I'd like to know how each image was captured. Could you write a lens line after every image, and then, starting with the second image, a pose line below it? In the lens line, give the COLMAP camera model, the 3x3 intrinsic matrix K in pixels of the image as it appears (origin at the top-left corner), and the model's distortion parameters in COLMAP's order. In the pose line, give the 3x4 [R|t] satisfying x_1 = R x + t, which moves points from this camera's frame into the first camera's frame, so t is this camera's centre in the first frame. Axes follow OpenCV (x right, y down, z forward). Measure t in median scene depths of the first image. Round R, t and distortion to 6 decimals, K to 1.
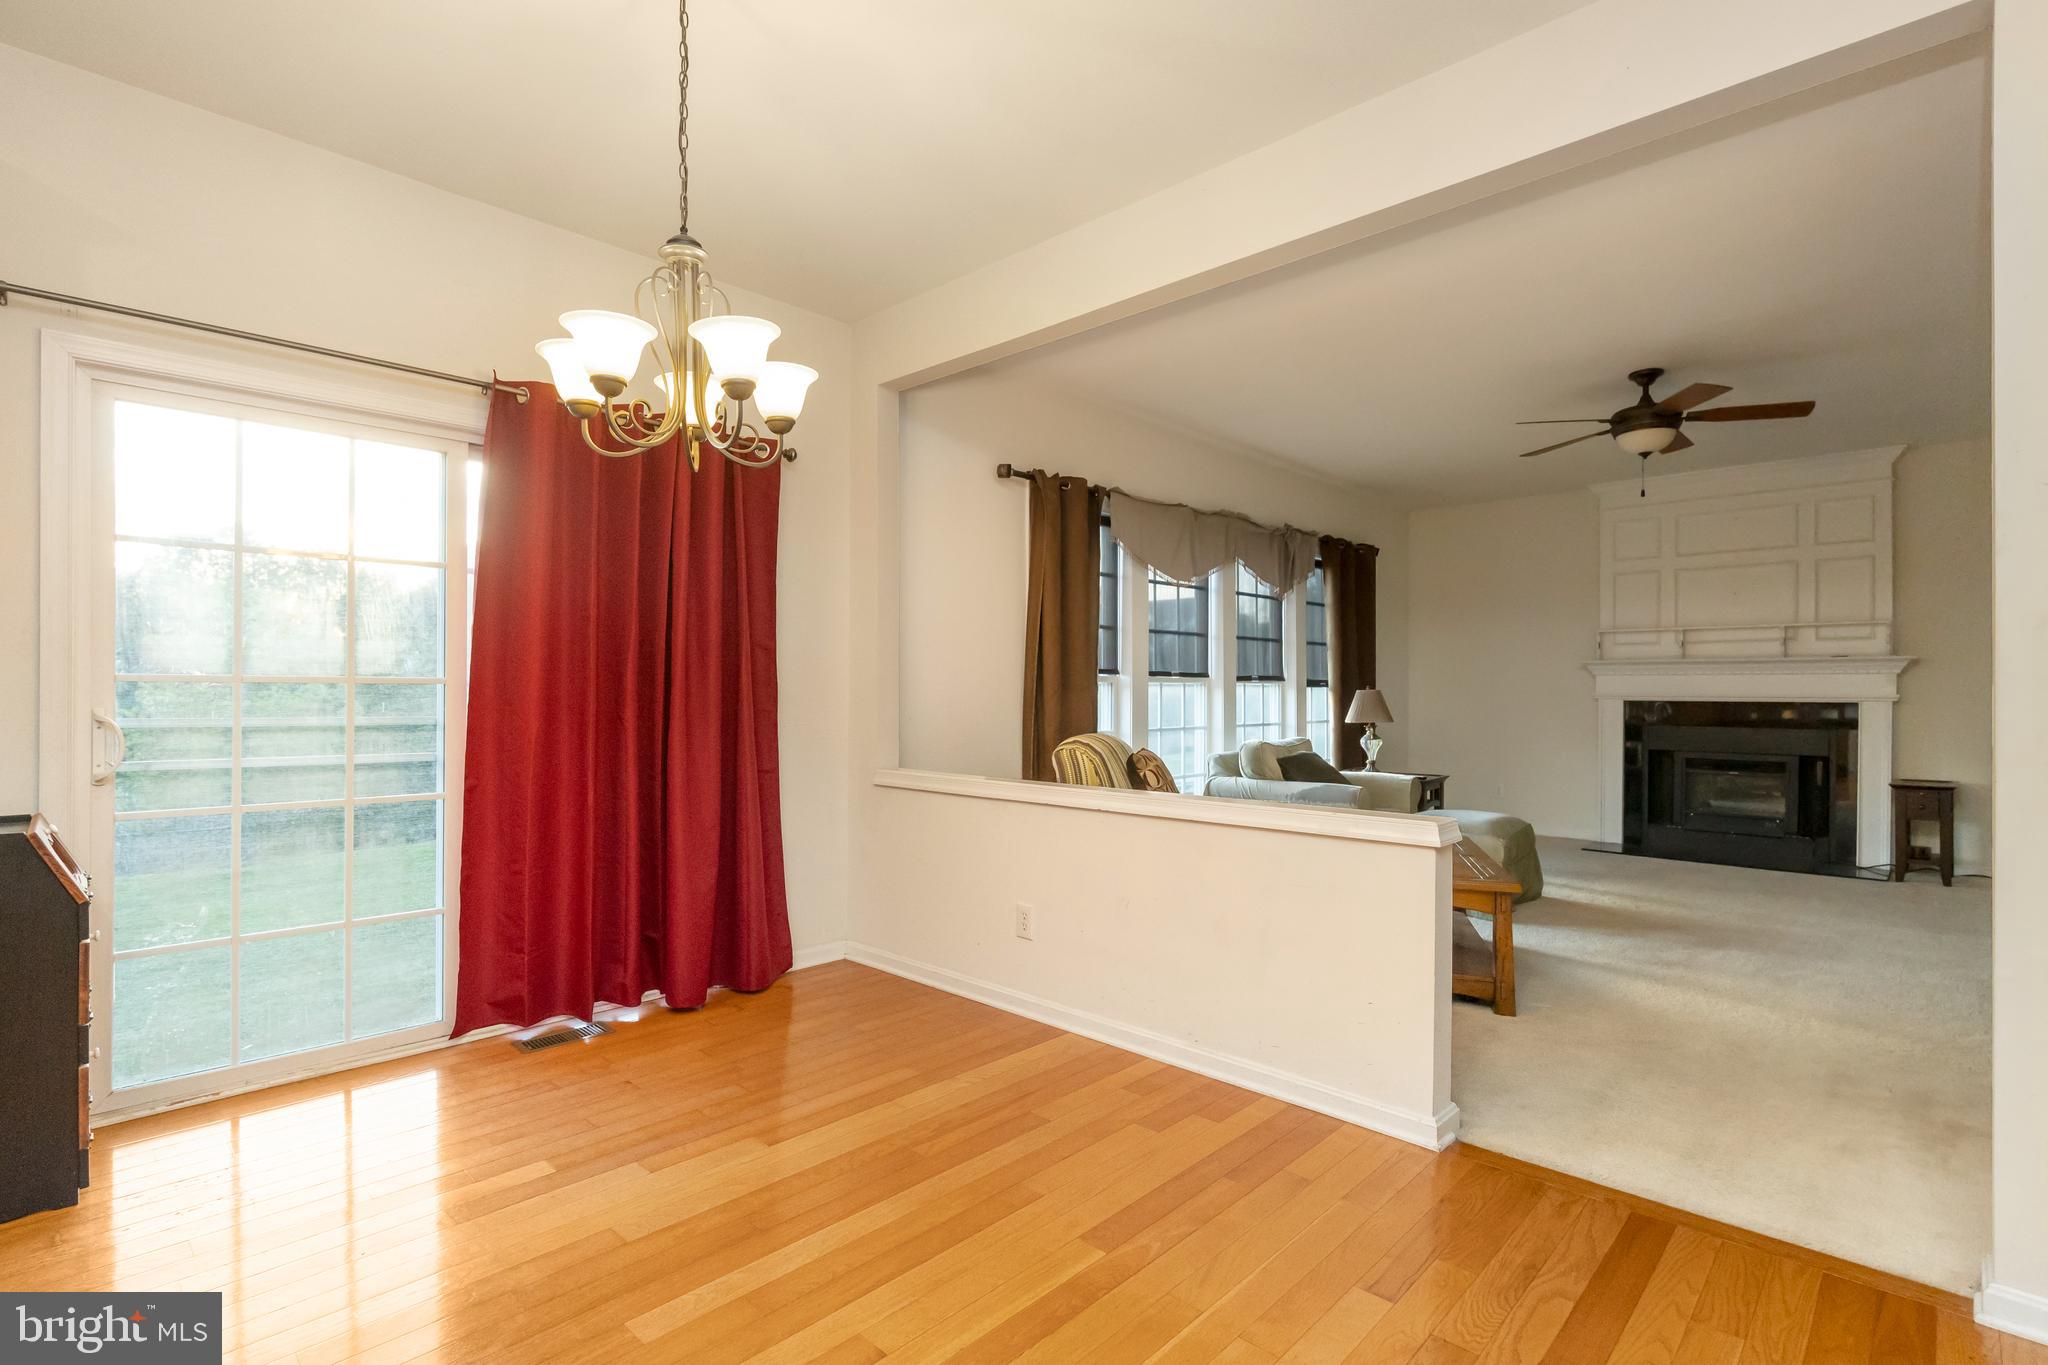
lens RADIAL K [[968.3, 0, 1023.3], [0, 968.3, 696.6], [0, 0, 1]] dist [-0.001174, -0.000507]
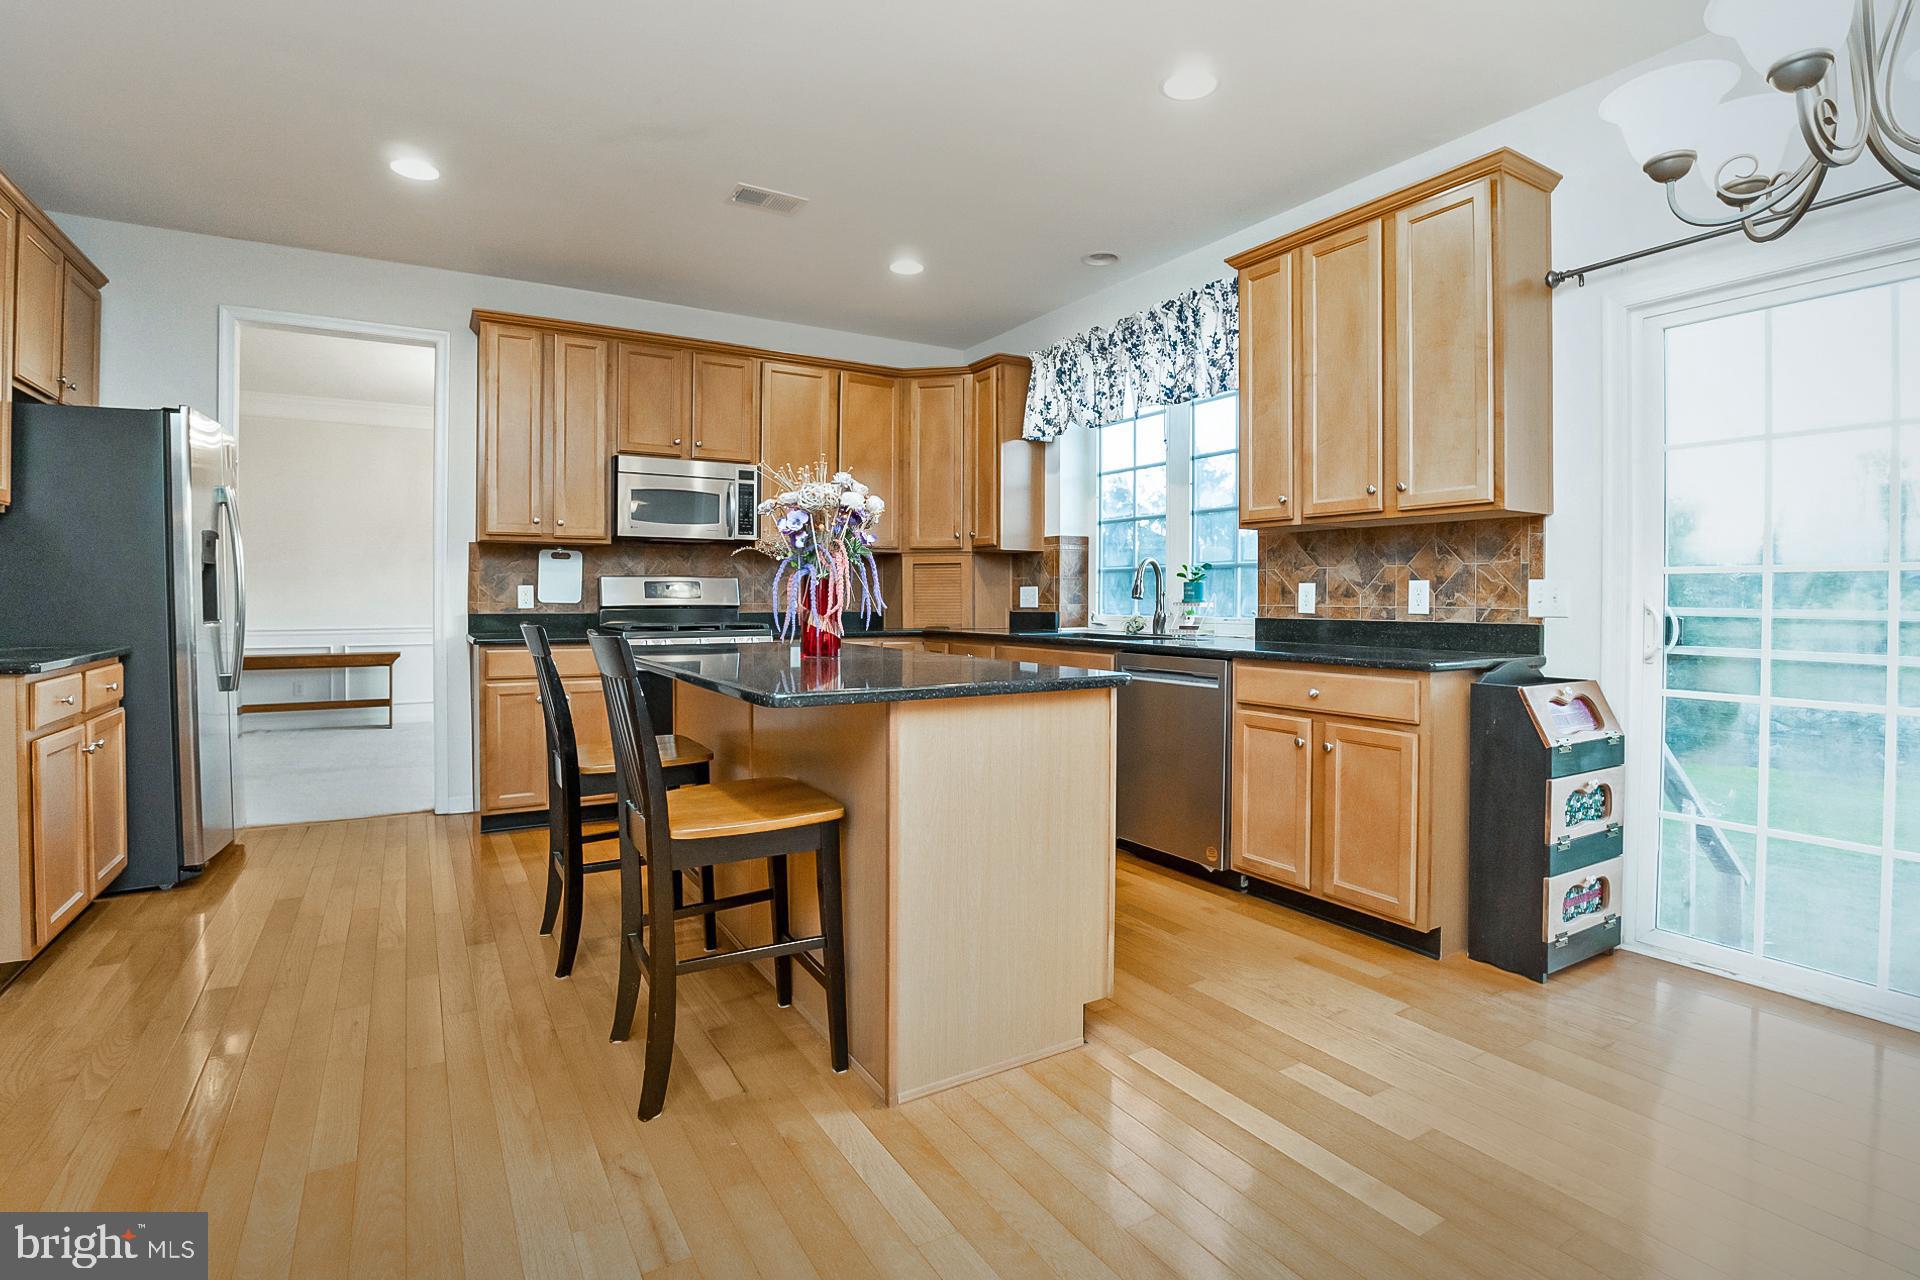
lens RADIAL K [[941.5, 0, 964.0], [0, 941.5, 600.8], [0, 0, 1]] dist [-0.023055, -0.000067]
pose [[-0.250997, -0.001781, -0.967986, 0.156977], [-0.009772, 0.999952, 0.000694, 0.010554], [0.967939, 0.009634, -0.251002, 0.220904]]
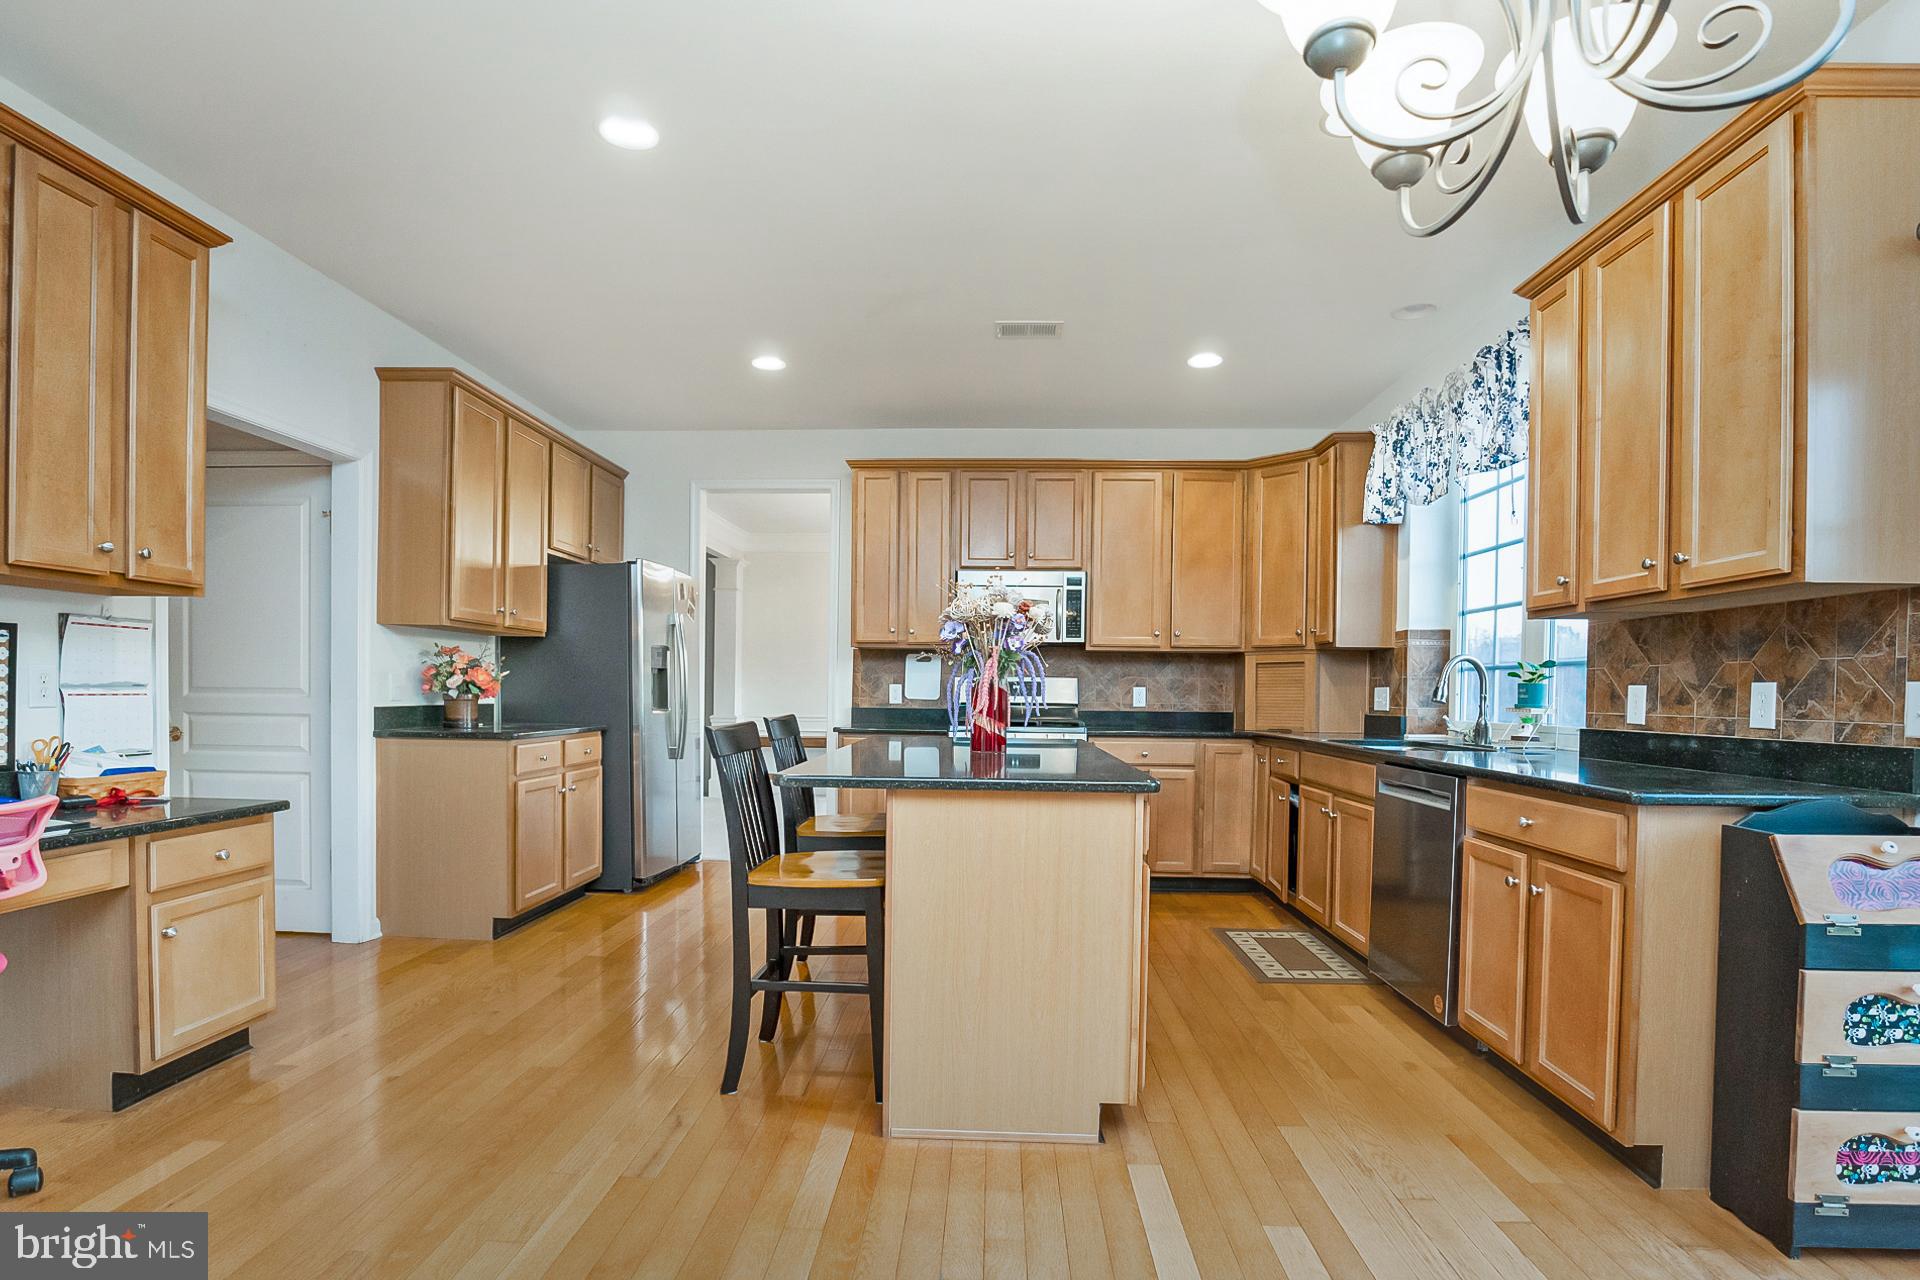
lens RADIAL K [[947.4, 0, 958.5], [0, 947.4, 703.9], [0, 0, 1]] dist [-0.004036, -0.000415]
pose [[-0.742521, -0.005045, -0.669804, 0.076505], [-0.020030, 0.999692, 0.014675, 0.006240], [0.669523, 0.024313, -0.742393, 0.422260]]
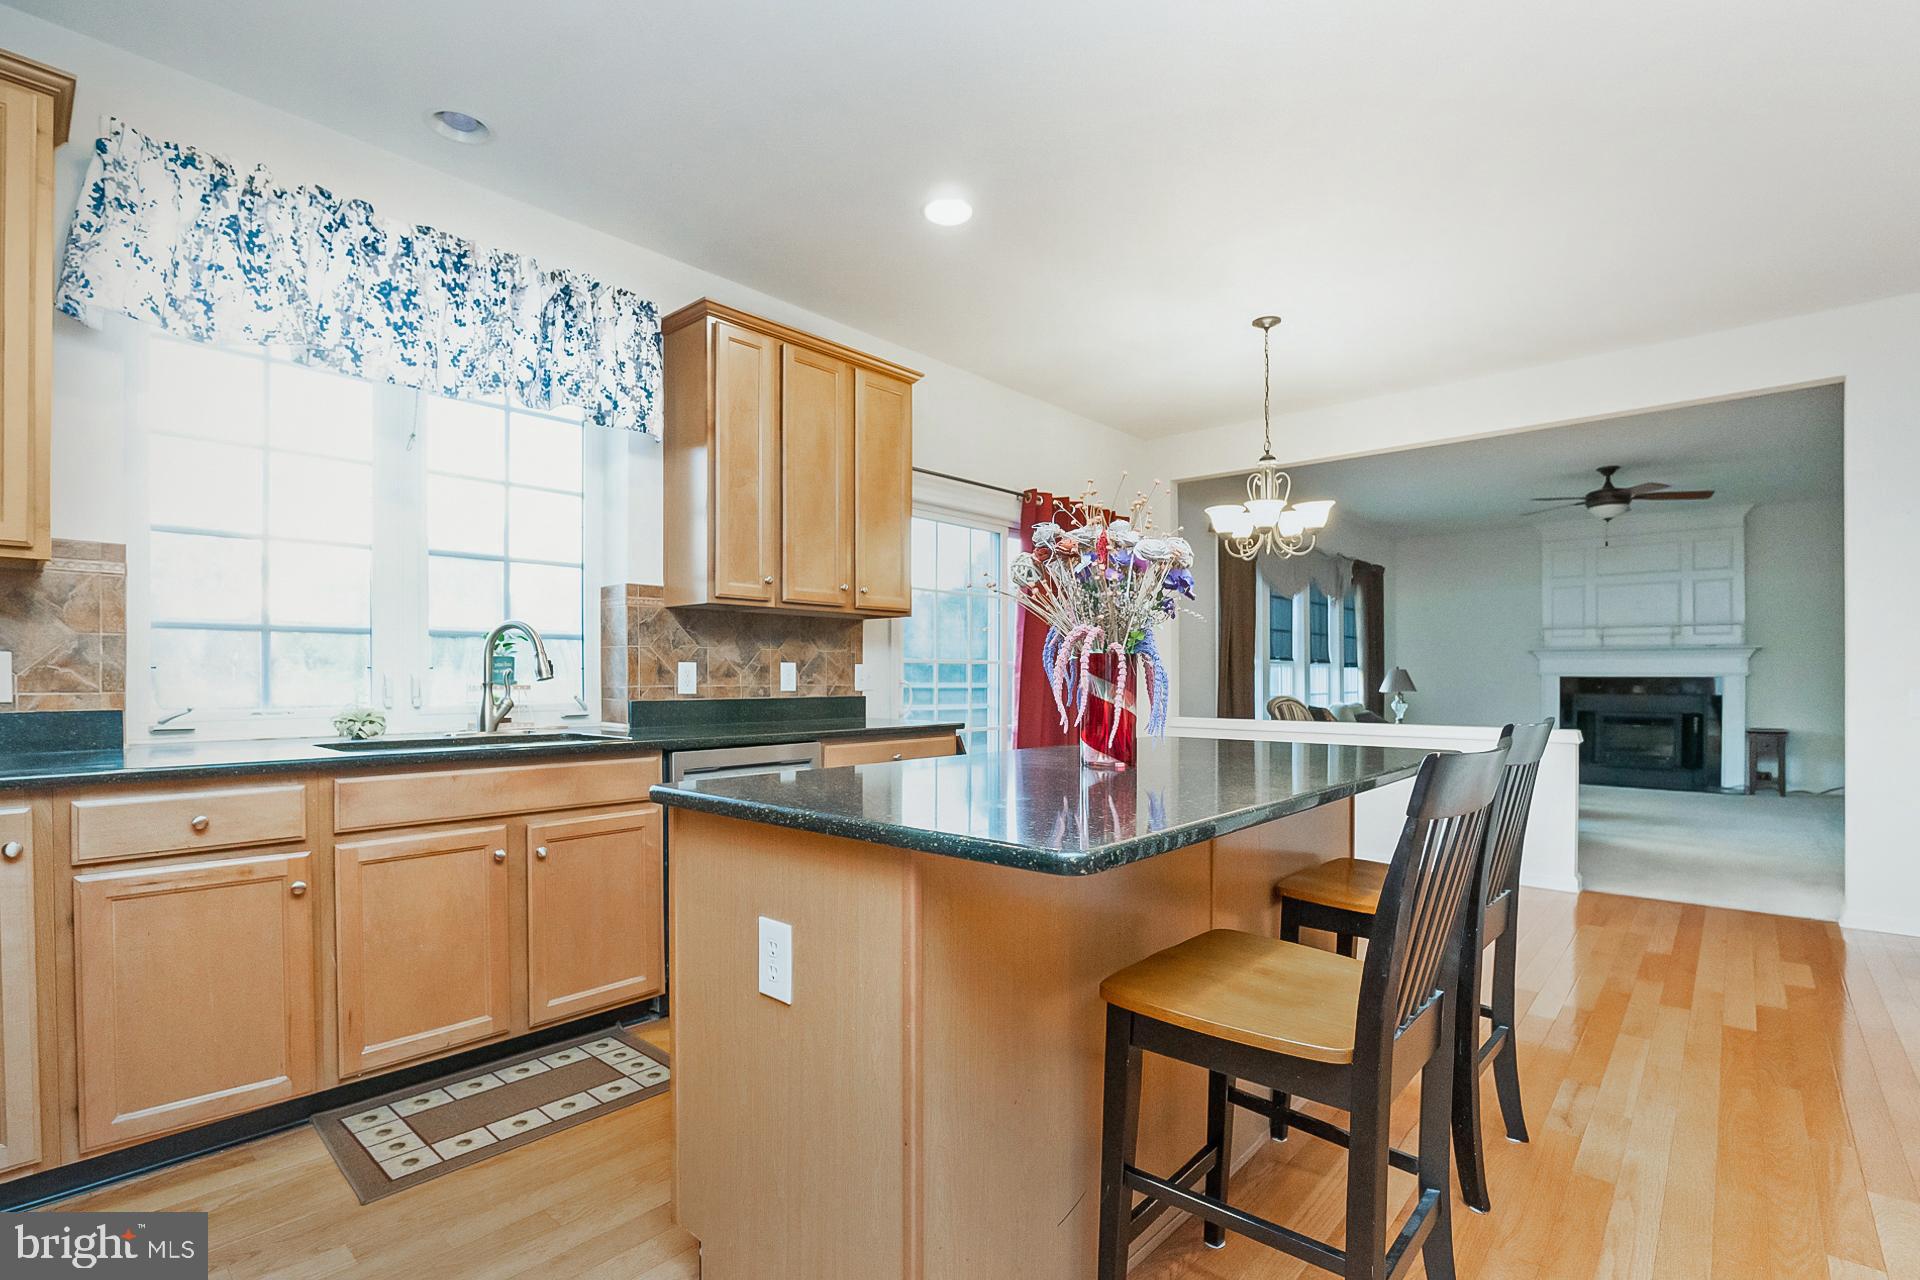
lens RADIAL K [[910.3, 0, 961.5], [0, 910.3, 675.2], [0, 0, 1]] dist [-0.004088, -0.000003]
pose [[0.998454, -0.002981, 0.055502, -0.388846], [0.003373, 0.999970, -0.006956, 0.009686], [-0.055479, 0.007133, 0.998434, -0.333075]]
